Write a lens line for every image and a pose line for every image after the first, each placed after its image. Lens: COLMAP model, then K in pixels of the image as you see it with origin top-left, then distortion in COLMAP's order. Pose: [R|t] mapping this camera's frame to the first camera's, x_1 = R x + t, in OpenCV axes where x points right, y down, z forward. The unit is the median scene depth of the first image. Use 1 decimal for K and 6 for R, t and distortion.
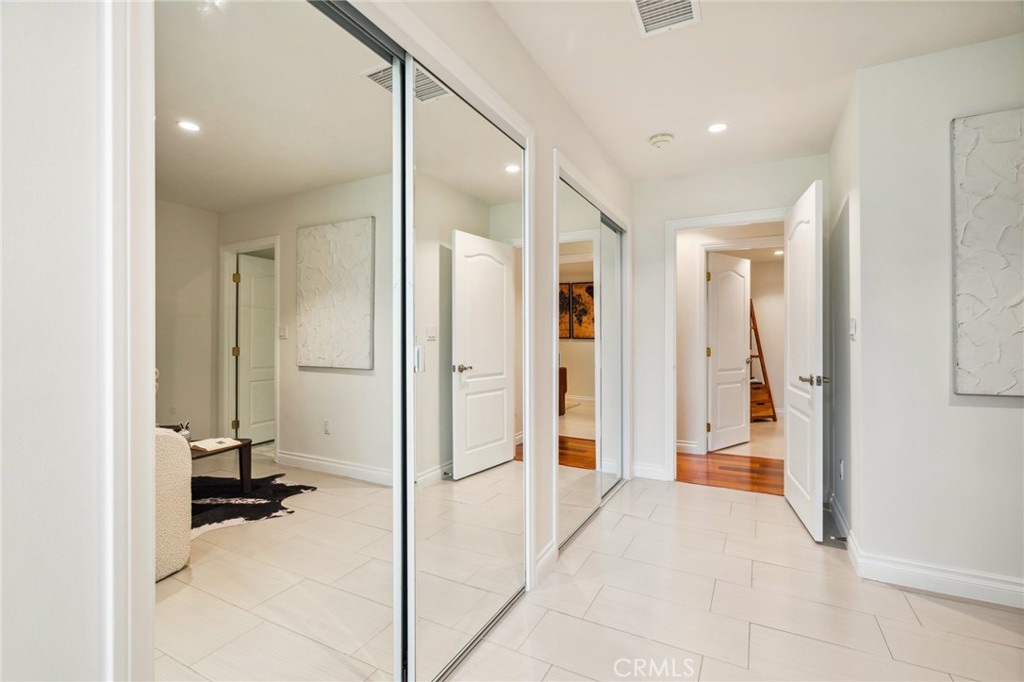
lens RADIAL K [[466.3, 0, 506.3], [0, 466.3, 337.0], [0, 0, 1]] dist [0.003316, 0.000030]
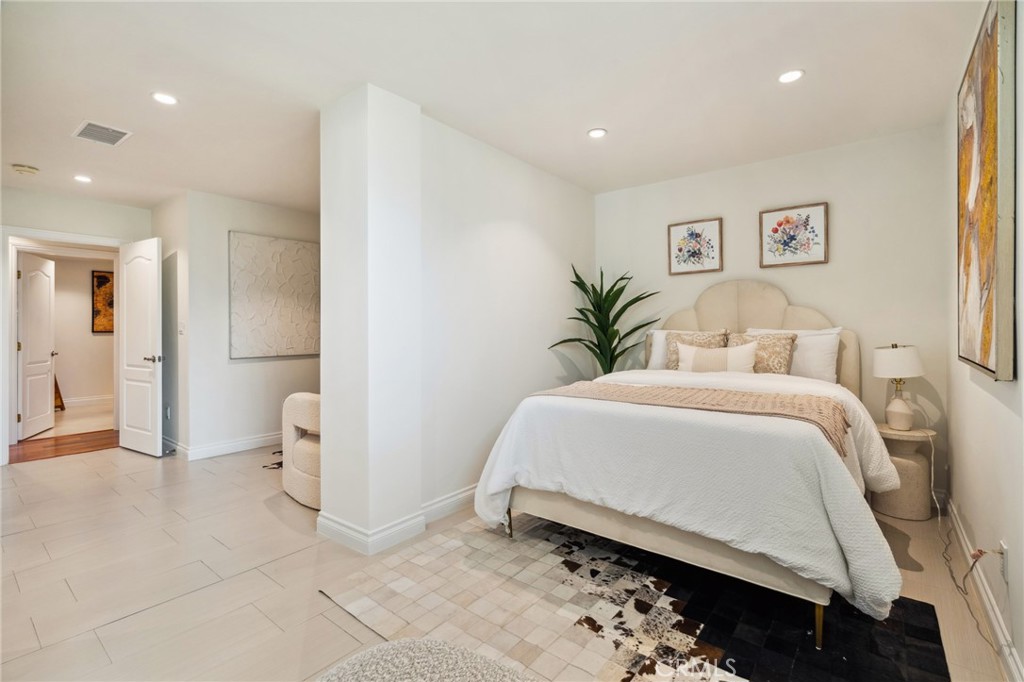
lens RADIAL K [[466.3, 0, 506.9], [0, 466.3, 332.5], [0, 0, 1]] dist [0.003316, 0.000030]
pose [[0.193032, -0.006910, 0.981168, -0.694509], [0.000655, 0.999976, 0.006914, -0.009987], [-0.981192, -0.000692, 0.193032, -0.509151]]
